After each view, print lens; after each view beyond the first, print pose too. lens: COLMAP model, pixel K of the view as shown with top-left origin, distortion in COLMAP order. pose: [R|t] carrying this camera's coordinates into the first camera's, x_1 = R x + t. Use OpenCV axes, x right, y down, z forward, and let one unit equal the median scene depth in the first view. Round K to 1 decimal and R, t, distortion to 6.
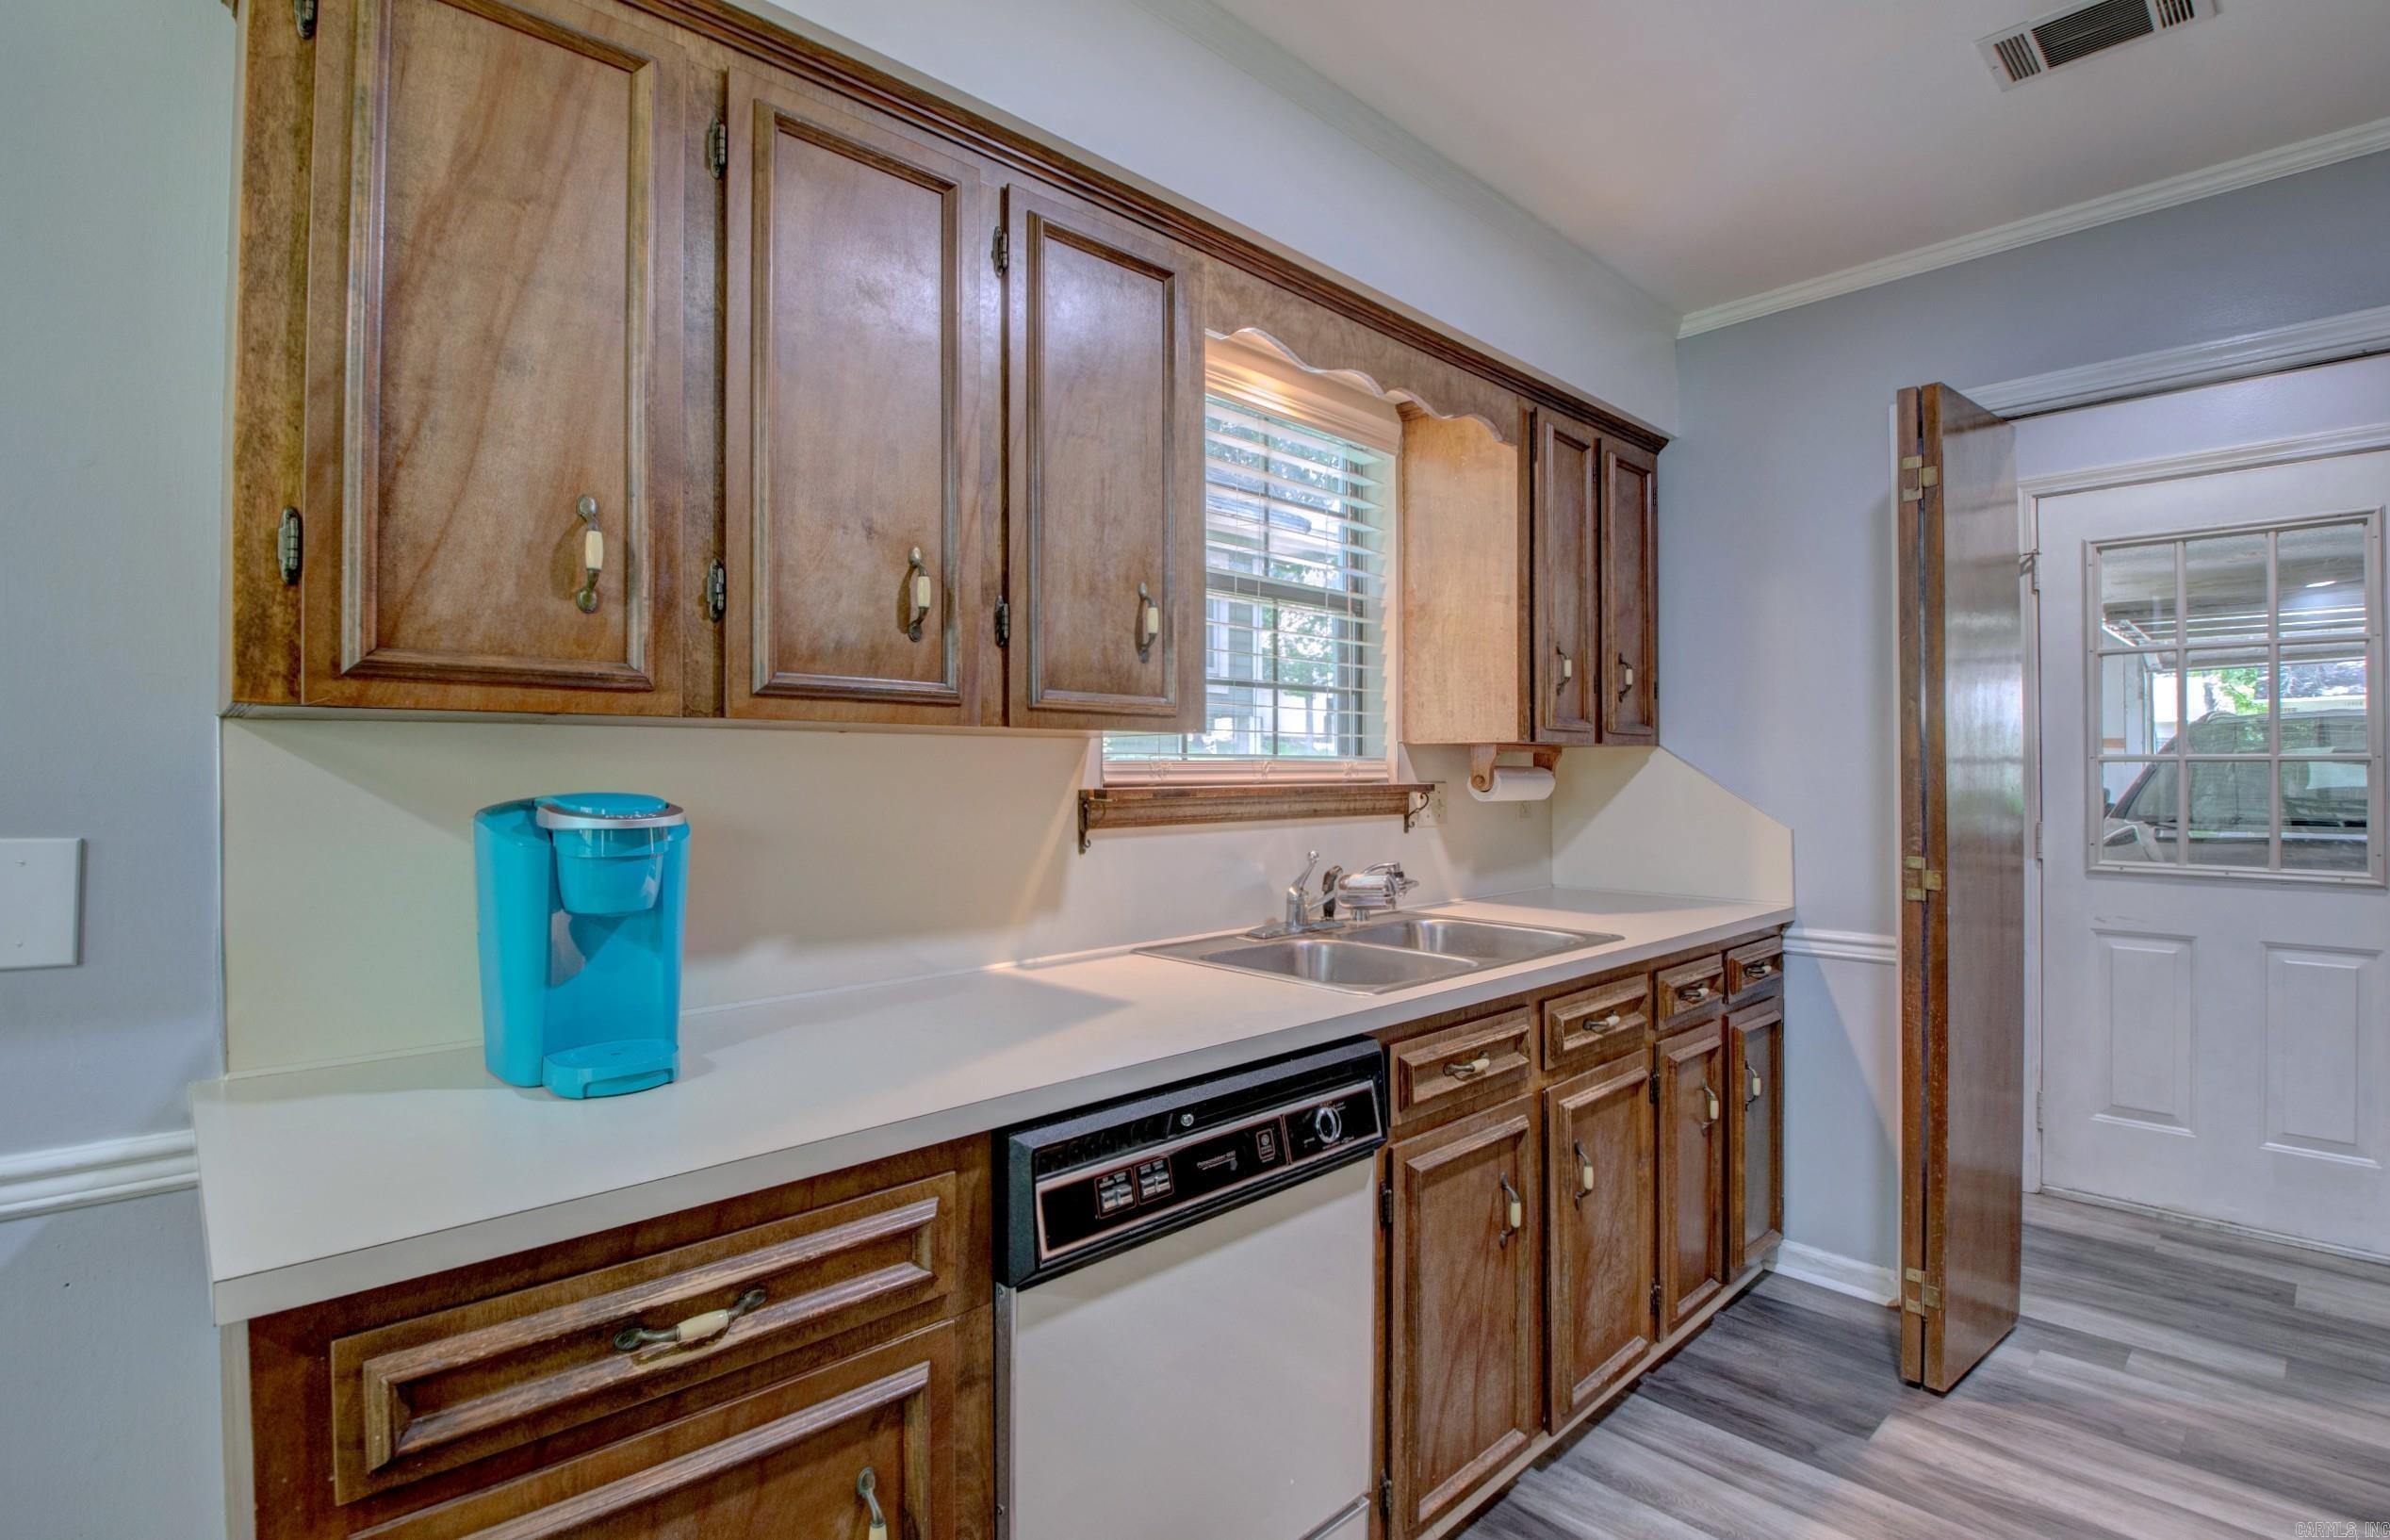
lens RADIAL K [[1108.8, 0, 1190.3], [0, 1108.8, 761.8], [0, 0, 1]] dist [0.024286, -0.032647]
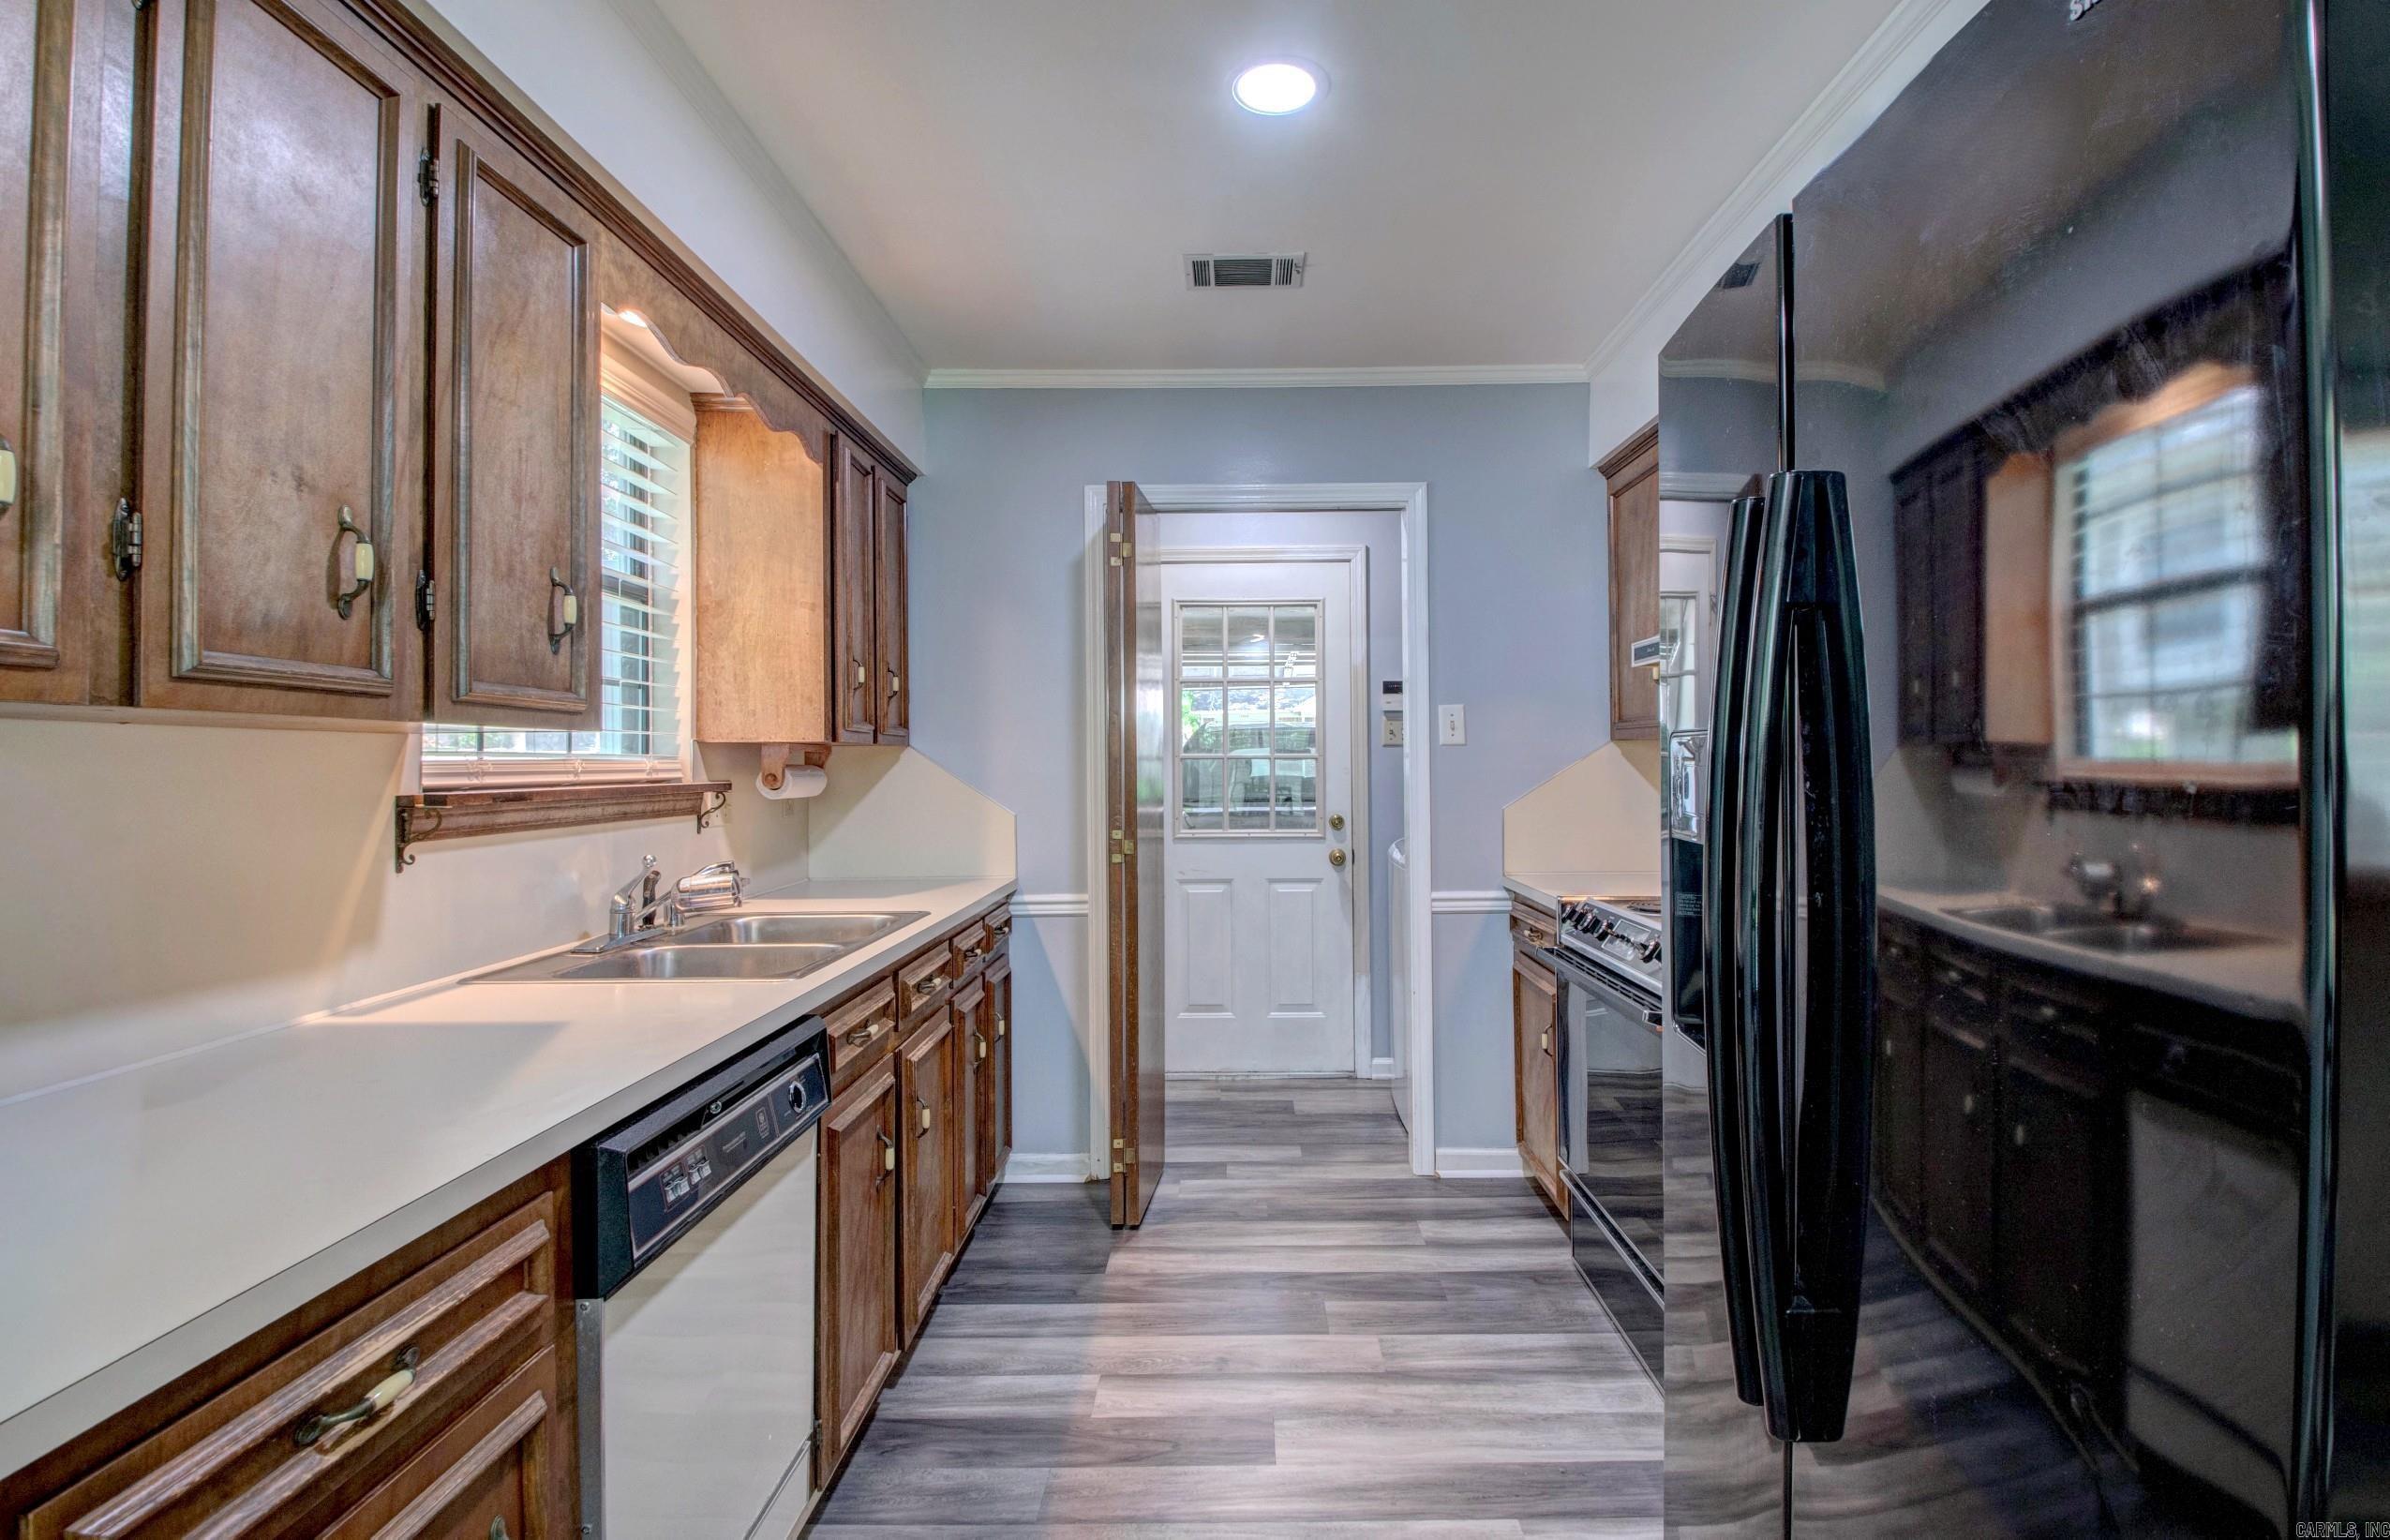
lens RADIAL K [[1227.6, 0, 1280.7], [0, 1227.6, 749.4], [0, 0, 1]] dist [0.016046, -0.025099]
pose [[0.634715, 0.004453, 0.772733, -0.367761], [0.001122, 0.999977, -0.006685, -0.002434], [-0.772745, 0.005110, 0.634696, -0.091969]]
